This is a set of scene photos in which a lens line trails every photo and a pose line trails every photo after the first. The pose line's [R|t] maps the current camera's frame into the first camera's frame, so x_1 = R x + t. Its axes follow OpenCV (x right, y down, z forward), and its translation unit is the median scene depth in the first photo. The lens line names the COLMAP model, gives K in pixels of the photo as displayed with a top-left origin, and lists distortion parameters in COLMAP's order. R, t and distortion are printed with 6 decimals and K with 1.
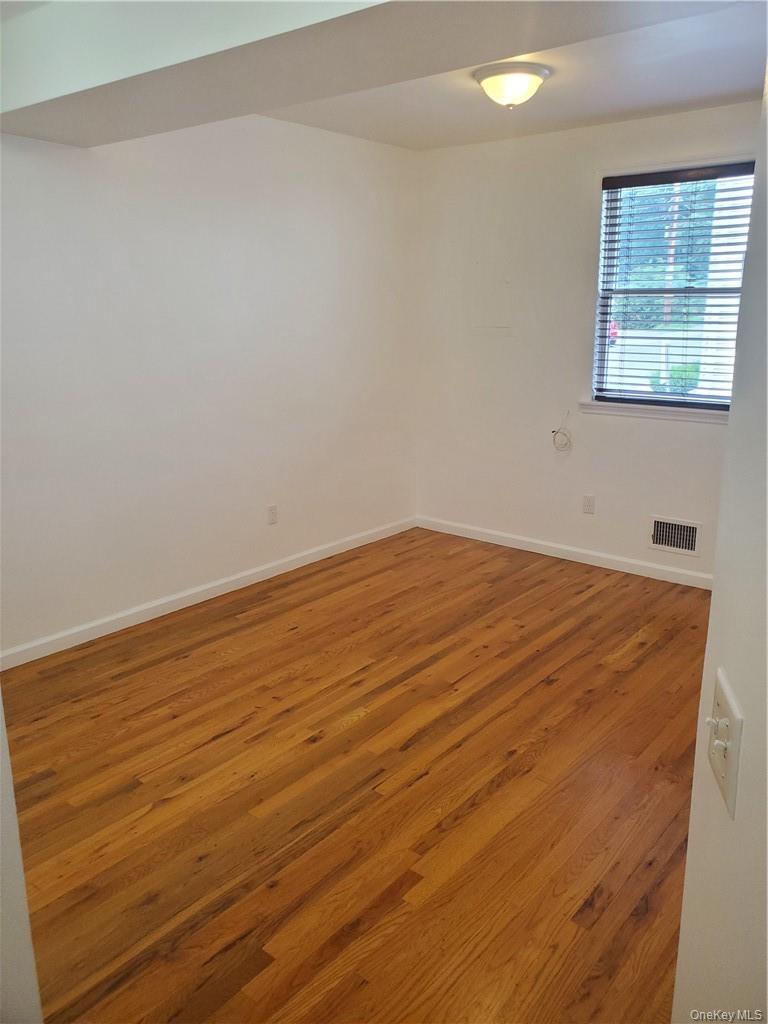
lens RADIAL K [[771.1, 0, 435.4], [0, 771.1, 512.7], [0, 0, 1]] dist [0.001586, 0.000551]
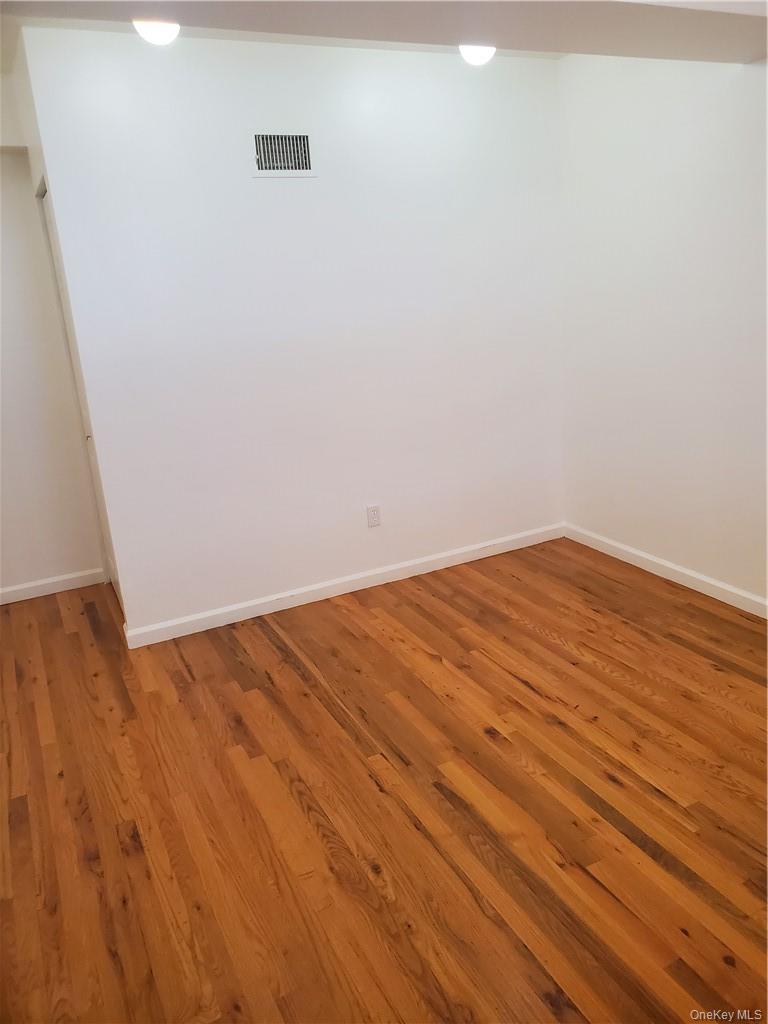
lens RADIAL K [[773.3, 0, 412.1], [0, 773.3, 510.9], [0, 0, 1]] dist [0.010722, 0.002390]
pose [[-0.399701, 0.300137, -0.866116, 0.467173], [-0.179348, 0.901007, 0.394995, -0.232422], [0.898929, 0.313216, -0.306305, 0.836579]]
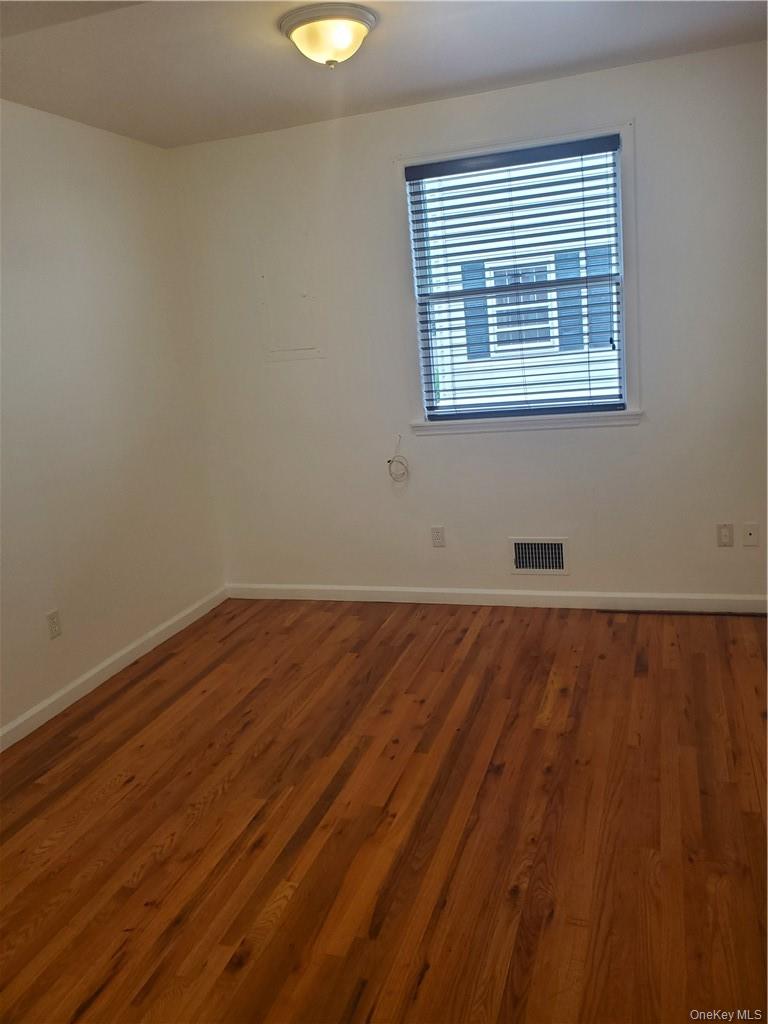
lens RADIAL K [[773.3, 0, 412.1], [0, 773.3, 510.9], [0, 0, 1]] dist [0.010722, 0.002390]
pose [[0.935990, -0.163464, 0.311772, -0.122088], [0.175292, 0.984465, -0.010095, -0.046140], [-0.305279, 0.064100, 0.950103, 0.209729]]
